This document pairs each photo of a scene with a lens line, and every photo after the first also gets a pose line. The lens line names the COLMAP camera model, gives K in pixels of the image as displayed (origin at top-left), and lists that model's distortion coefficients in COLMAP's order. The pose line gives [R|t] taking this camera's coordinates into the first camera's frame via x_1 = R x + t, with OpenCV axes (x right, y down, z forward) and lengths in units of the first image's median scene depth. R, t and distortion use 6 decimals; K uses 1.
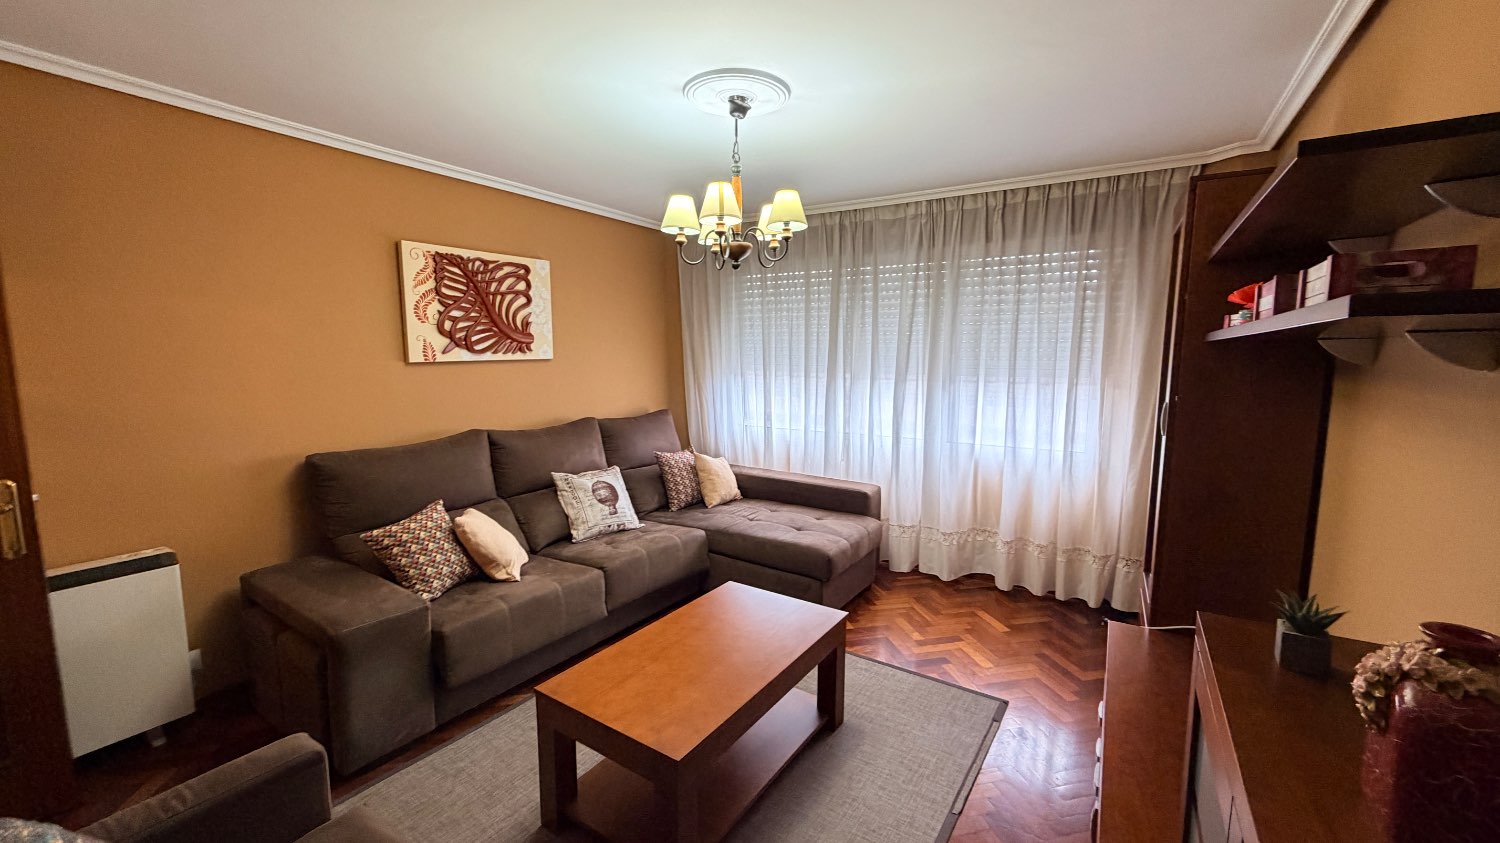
lens RADIAL K [[592.7, 0, 743.6], [0, 592.7, 430.7], [0, 0, 1]] dist [-0.000787, 0.000589]
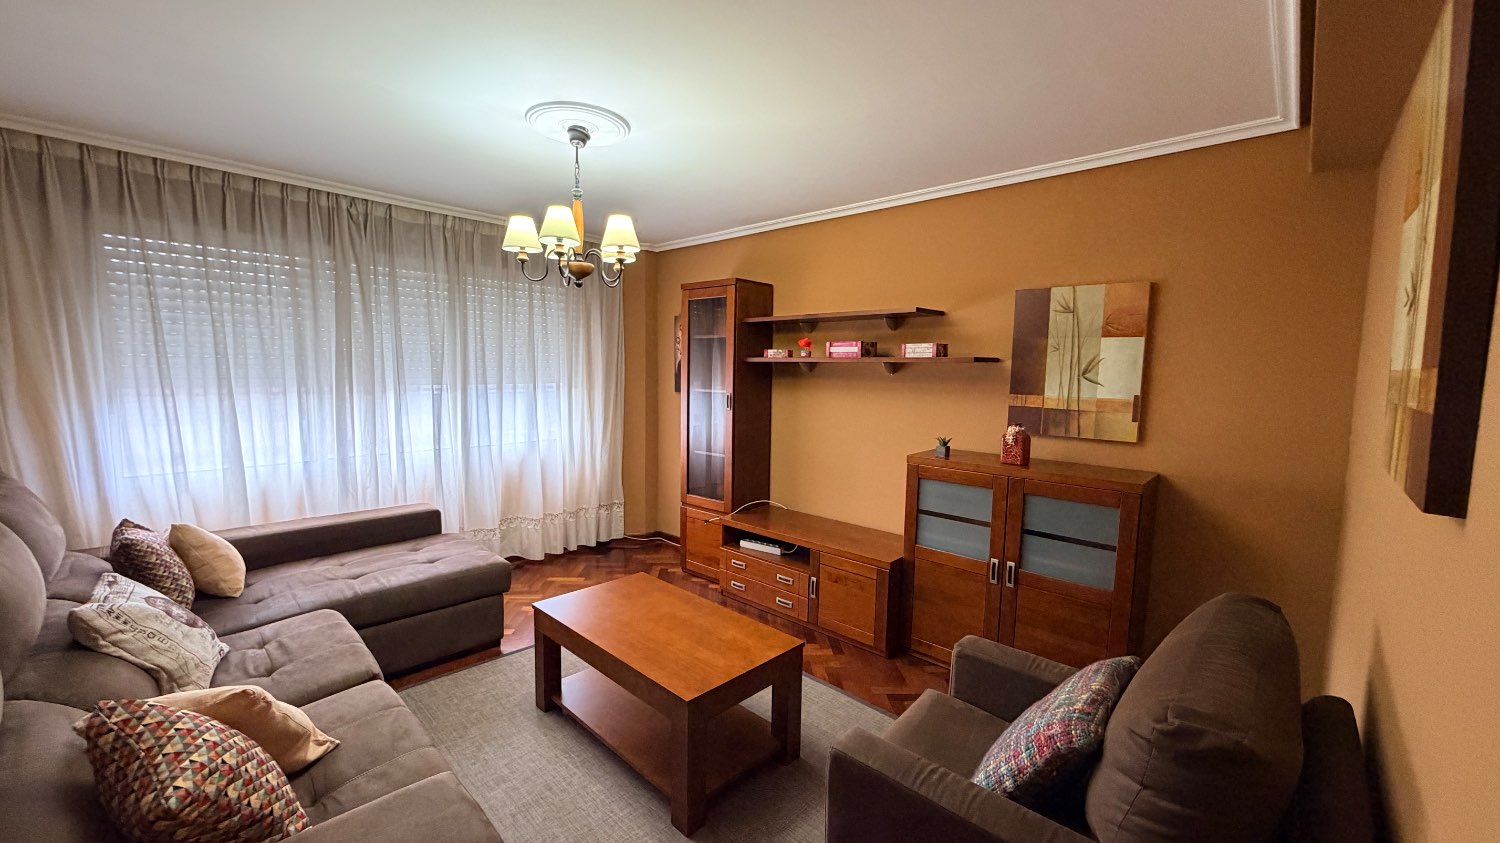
lens RADIAL K [[592.7, 0, 742.2], [0, 592.7, 419.9], [0, 0, 1]] dist [-0.000787, 0.000589]
pose [[0.175919, -0.088144, 0.980451, -0.642352], [0.115781, 0.990923, 0.068311, -0.048131], [-0.977572, 0.101500, 0.184527, 0.339503]]
